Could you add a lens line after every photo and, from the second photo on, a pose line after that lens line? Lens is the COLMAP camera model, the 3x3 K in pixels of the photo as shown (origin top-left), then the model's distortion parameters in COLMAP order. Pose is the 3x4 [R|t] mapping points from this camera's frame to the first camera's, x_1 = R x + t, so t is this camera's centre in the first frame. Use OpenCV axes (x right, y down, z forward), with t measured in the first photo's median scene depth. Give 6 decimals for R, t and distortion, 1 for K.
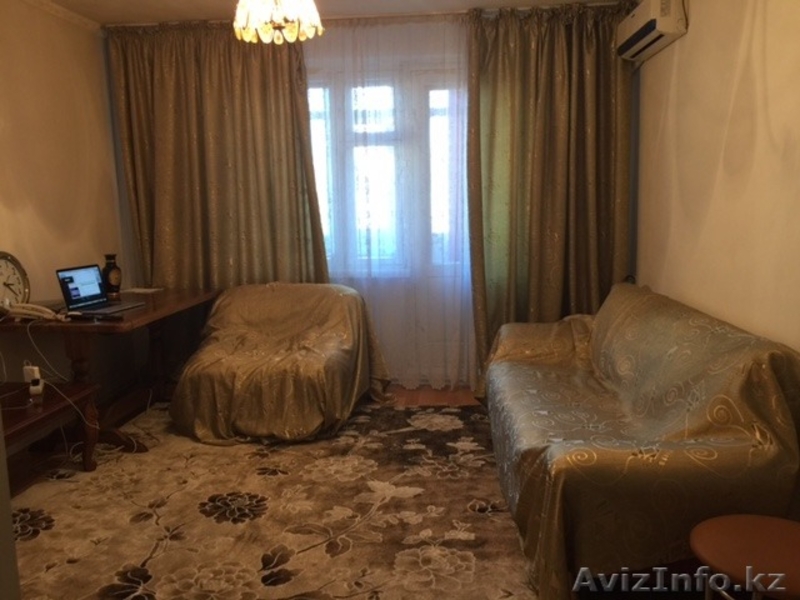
lens RADIAL K [[690.2, 0, 400.0], [0, 690.2, 300.0], [0, 0, 1]] dist [0.088801, -0.128937]
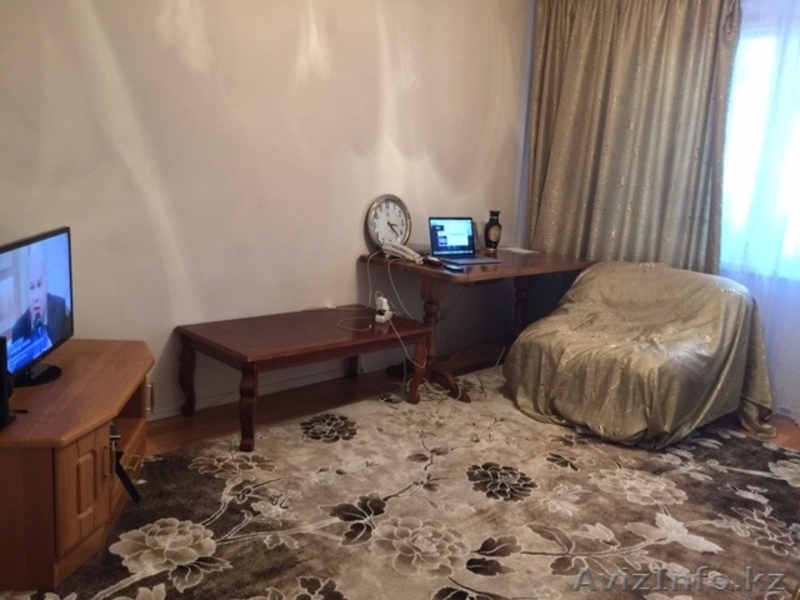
lens RADIAL K [[690.2, 0, 400.0], [0, 690.2, 300.0], [0, 0, 1]] dist [0.088801, -0.128937]
pose [[0.765217, 0.193826, -0.613901, 0.157859], [-0.172626, 0.980455, 0.094383, -0.010065], [0.620197, 0.033752, 0.783720, 0.132232]]
